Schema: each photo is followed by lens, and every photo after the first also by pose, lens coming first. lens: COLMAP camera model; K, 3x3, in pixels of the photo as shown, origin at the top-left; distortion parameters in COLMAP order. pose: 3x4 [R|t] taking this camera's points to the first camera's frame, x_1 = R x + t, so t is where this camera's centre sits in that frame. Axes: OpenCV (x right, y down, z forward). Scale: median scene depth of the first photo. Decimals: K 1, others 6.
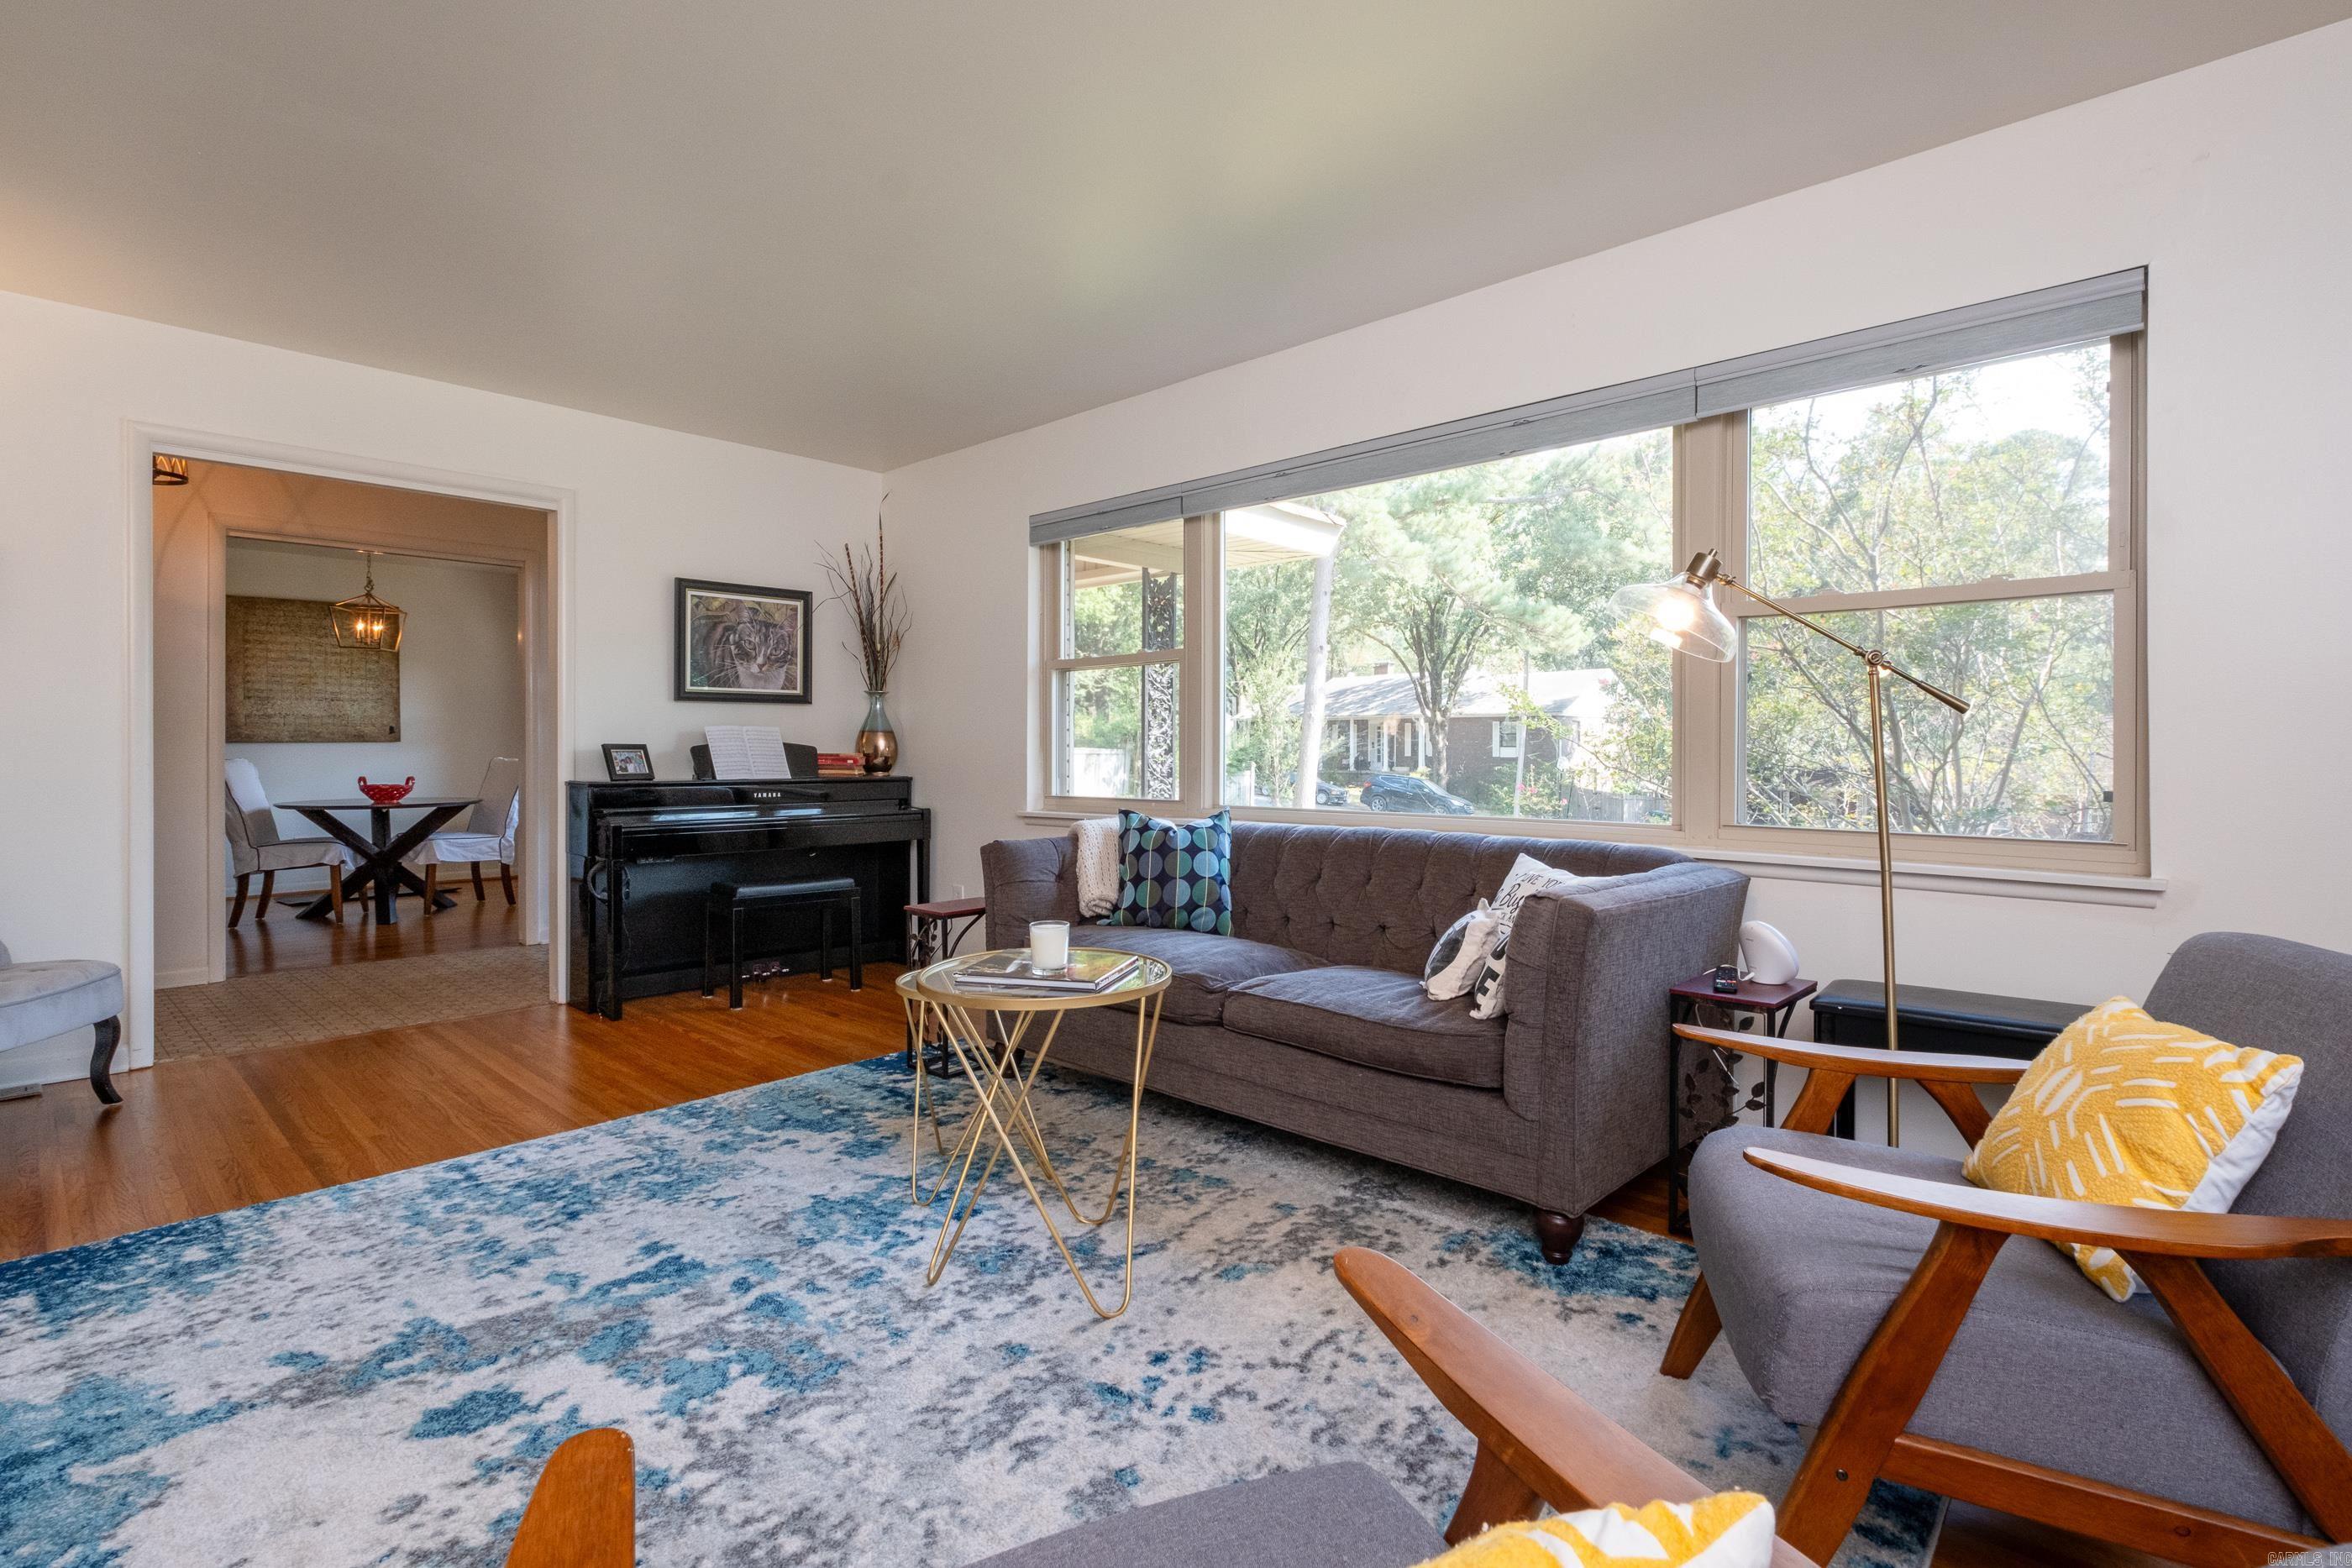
lens RADIAL K [[1112.3, 0, 1195.9], [0, 1112.3, 754.9], [0, 0, 1]] dist [0.002948, -0.005172]
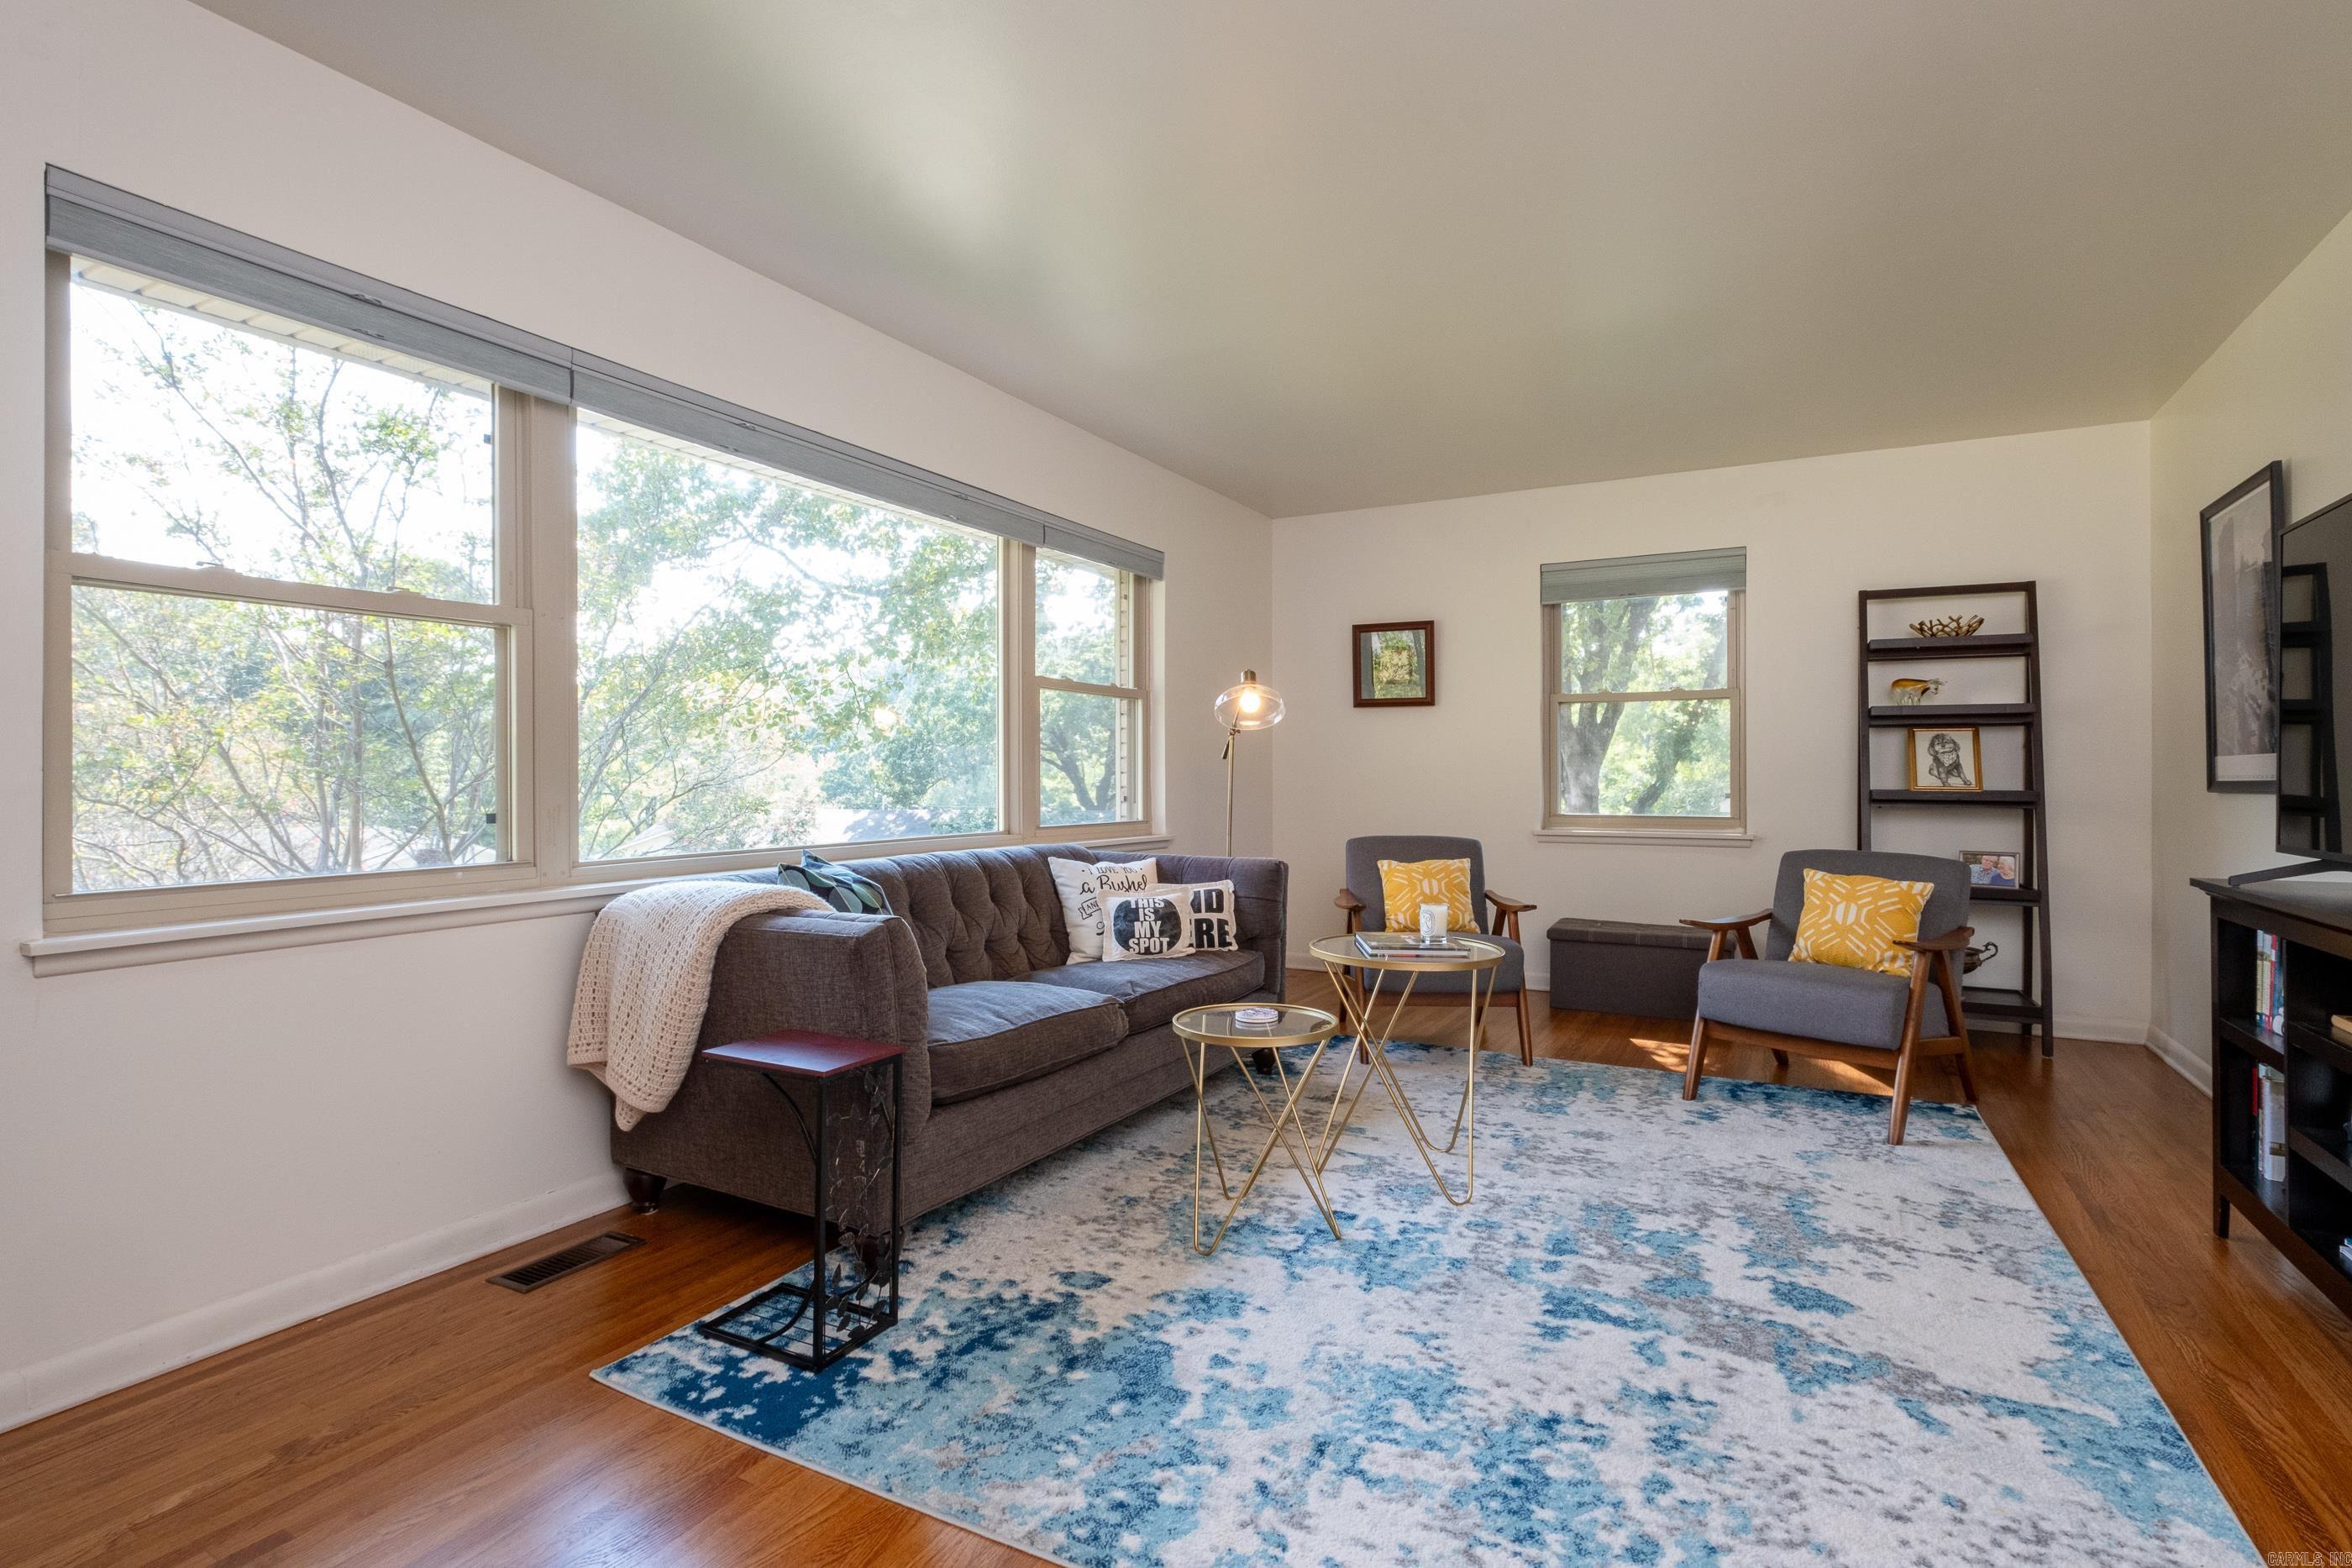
lens RADIAL K [[1129.1, 0, 1181.4], [0, 1129.1, 767.9], [0, 0, 1]] dist [0.004308, -0.005768]
pose [[-0.244490, 0.004443, 0.969642, -1.241347], [0.004340, 0.999984, -0.003488, -0.011020], [-0.969642, 0.003355, -0.244506, 1.440553]]
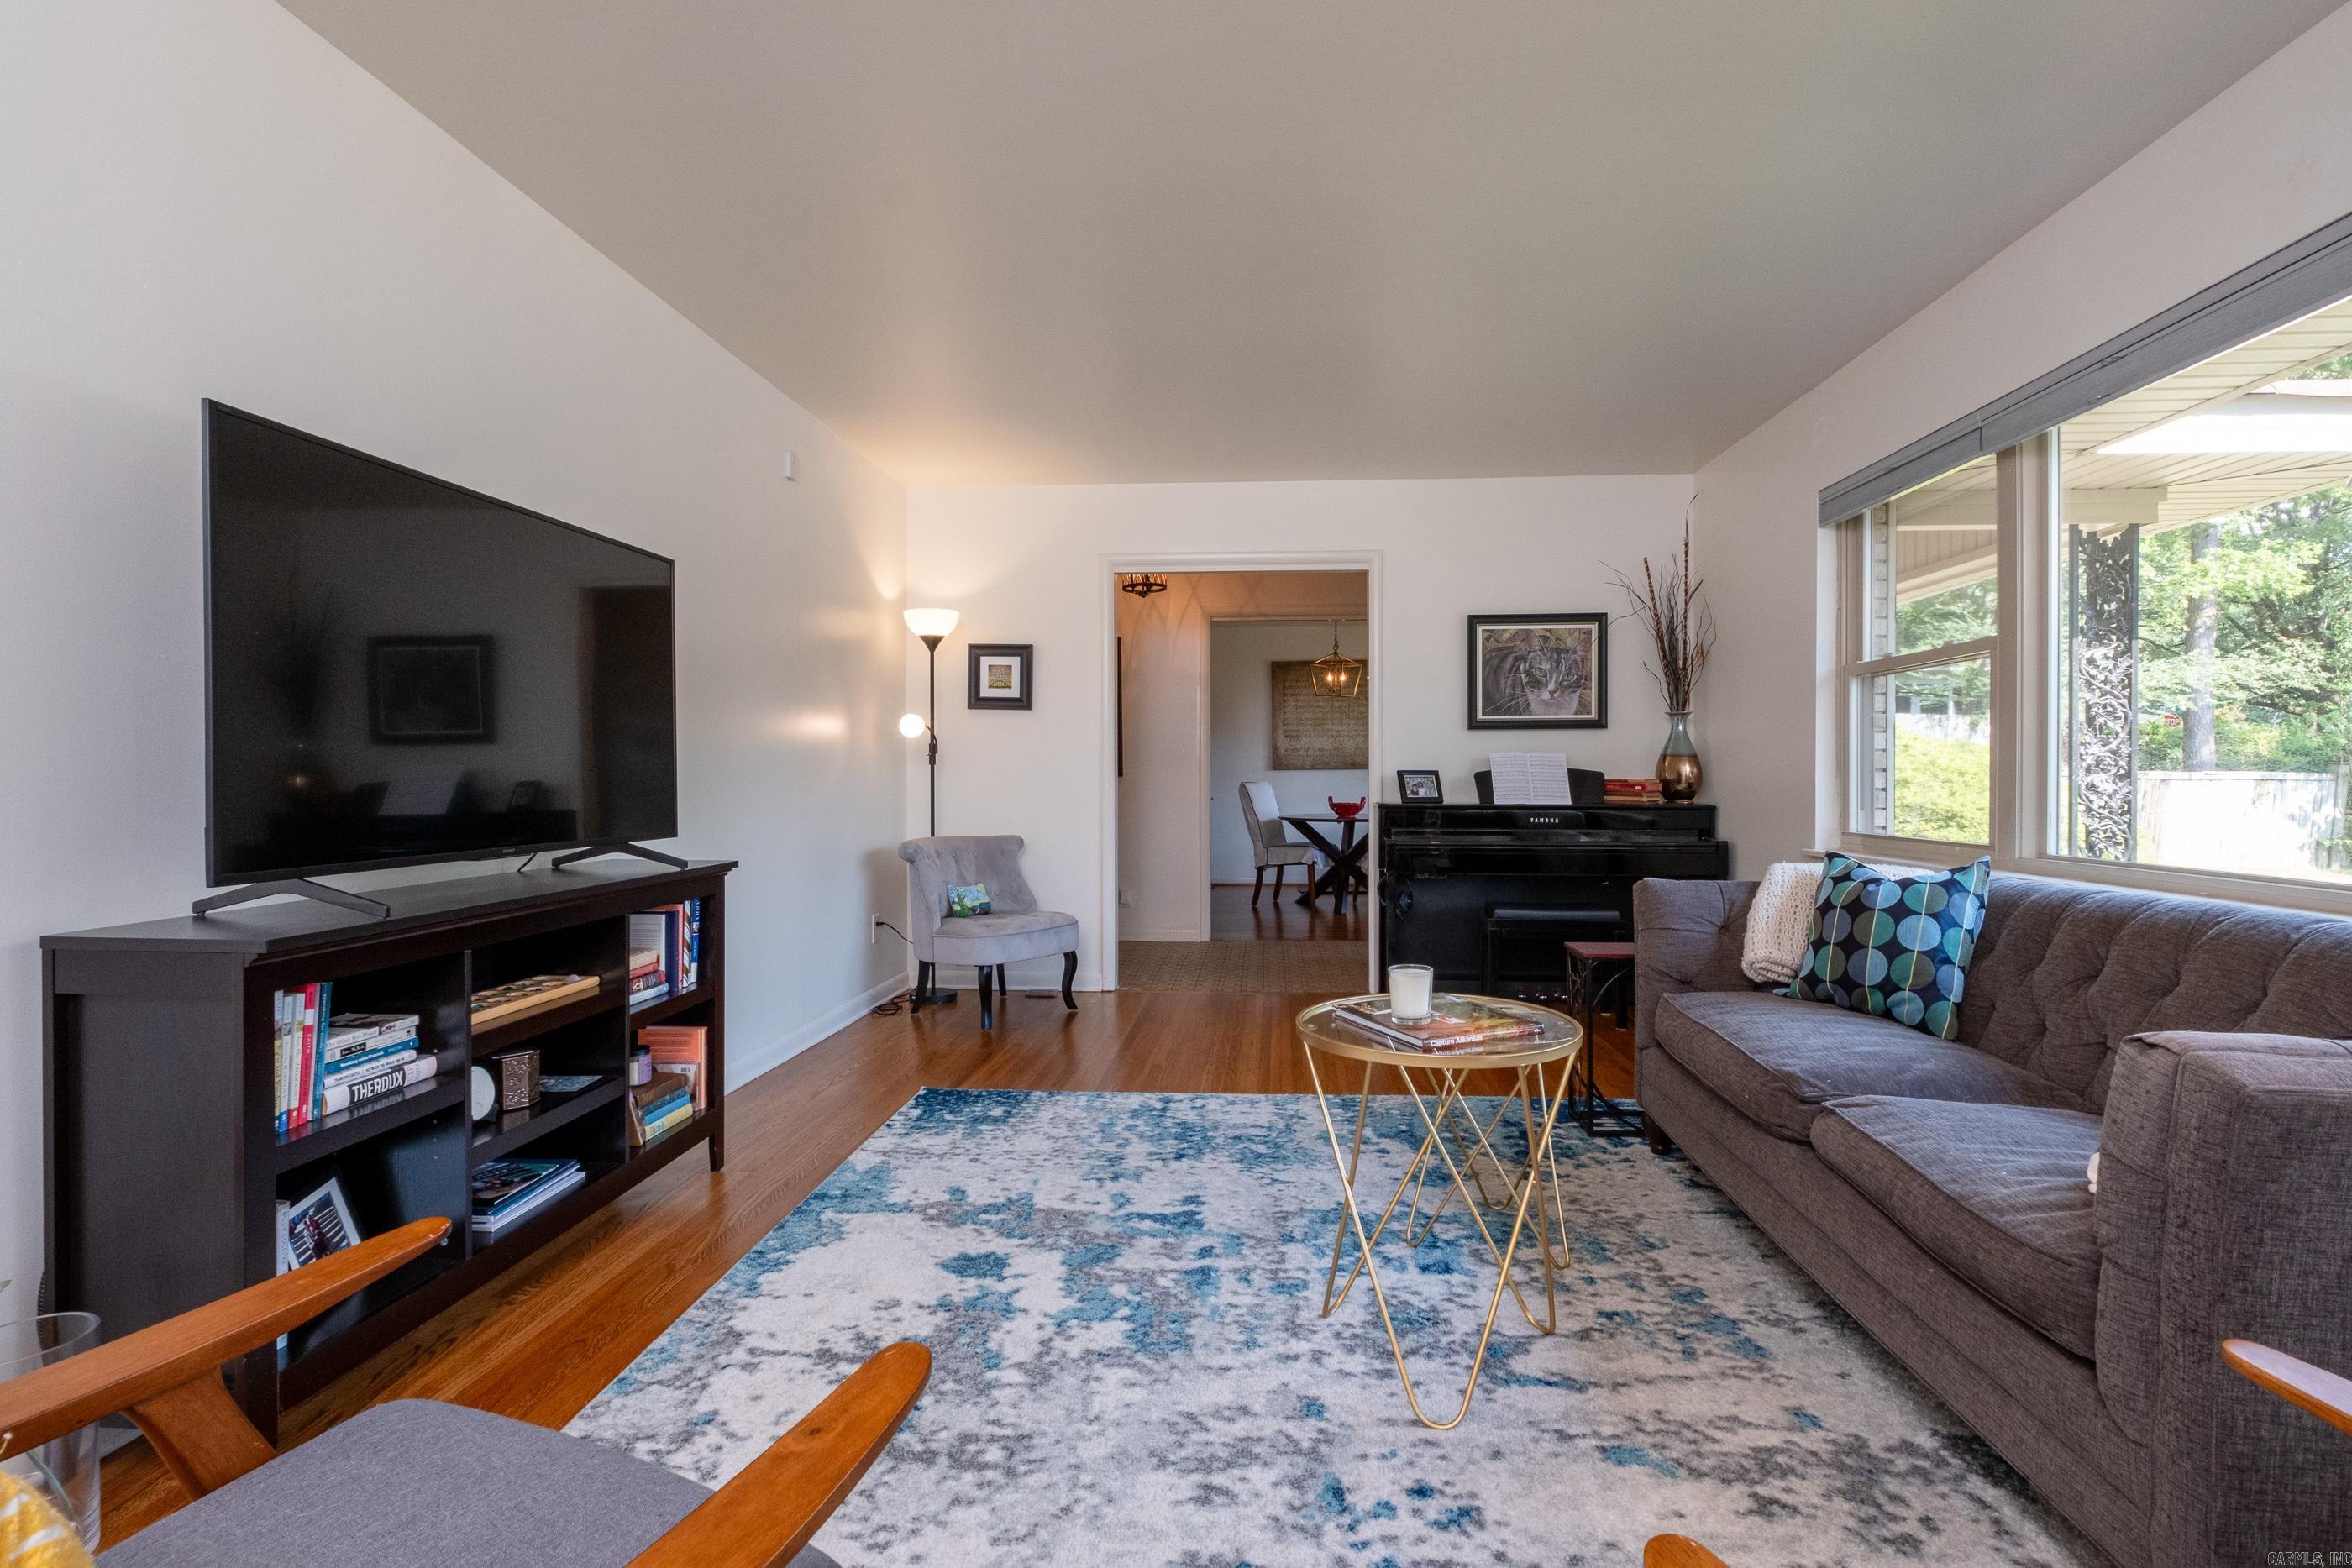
lens RADIAL K [[1100.8, 0, 1195.0], [0, 1100.8, 783.0], [0, 0, 1]] dist [0.000854, -0.000622]
pose [[0.623103, 0.005570, -0.782120, 0.400683], [-0.003867, 0.999984, 0.004041, -0.001022], [0.782130, 0.000506, 0.623115, 0.265892]]
